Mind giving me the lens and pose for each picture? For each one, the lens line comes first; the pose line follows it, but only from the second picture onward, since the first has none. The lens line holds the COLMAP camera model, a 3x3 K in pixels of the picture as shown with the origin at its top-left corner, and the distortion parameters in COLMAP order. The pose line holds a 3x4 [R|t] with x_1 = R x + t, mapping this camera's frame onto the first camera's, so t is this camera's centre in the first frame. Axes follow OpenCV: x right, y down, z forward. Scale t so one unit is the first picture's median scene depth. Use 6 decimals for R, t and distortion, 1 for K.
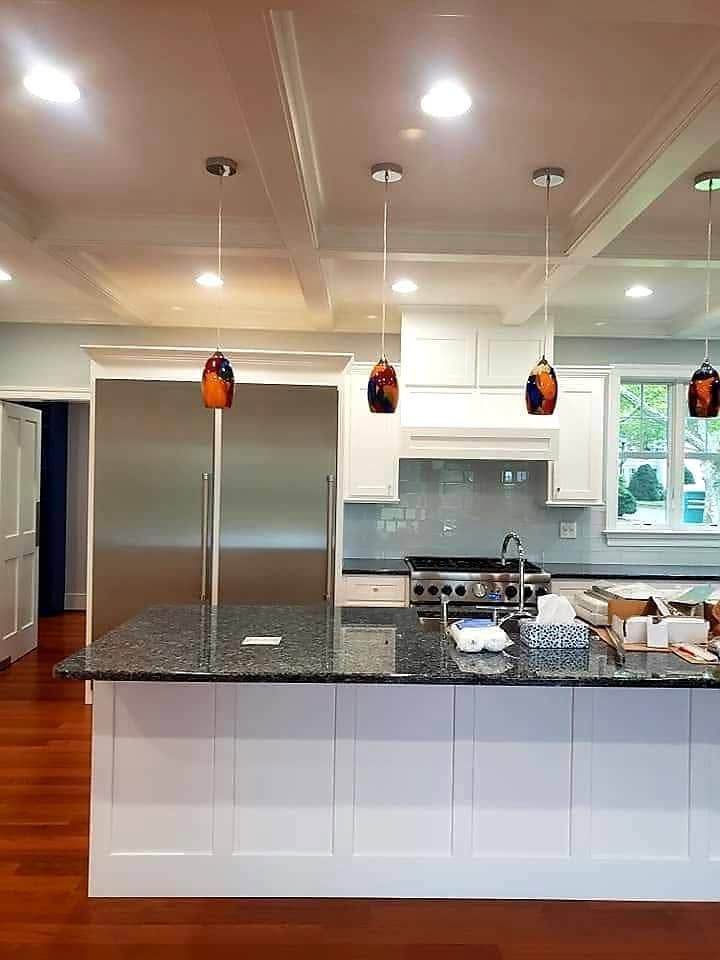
lens RADIAL K [[754.5, 0, 374.2], [0, 754.5, 476.4], [0, 0, 1]] dist [0.036419, -0.001561]
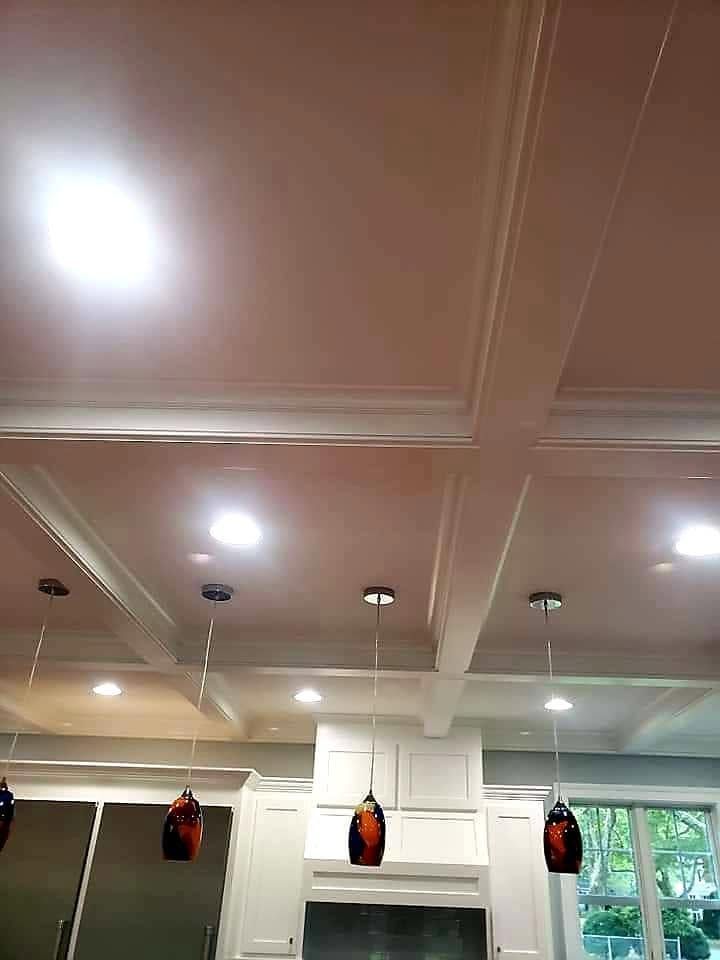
lens RADIAL K [[741.1, 0, 363.7], [0, 741.1, 463.2], [0, 0, 1]] dist [0.005362, 0.004395]
pose [[0.999031, -0.003735, -0.043859, 0.147462], [-0.018966, 0.862626, -0.505487, -0.029411], [0.039722, 0.505829, 0.861719, 0.040047]]
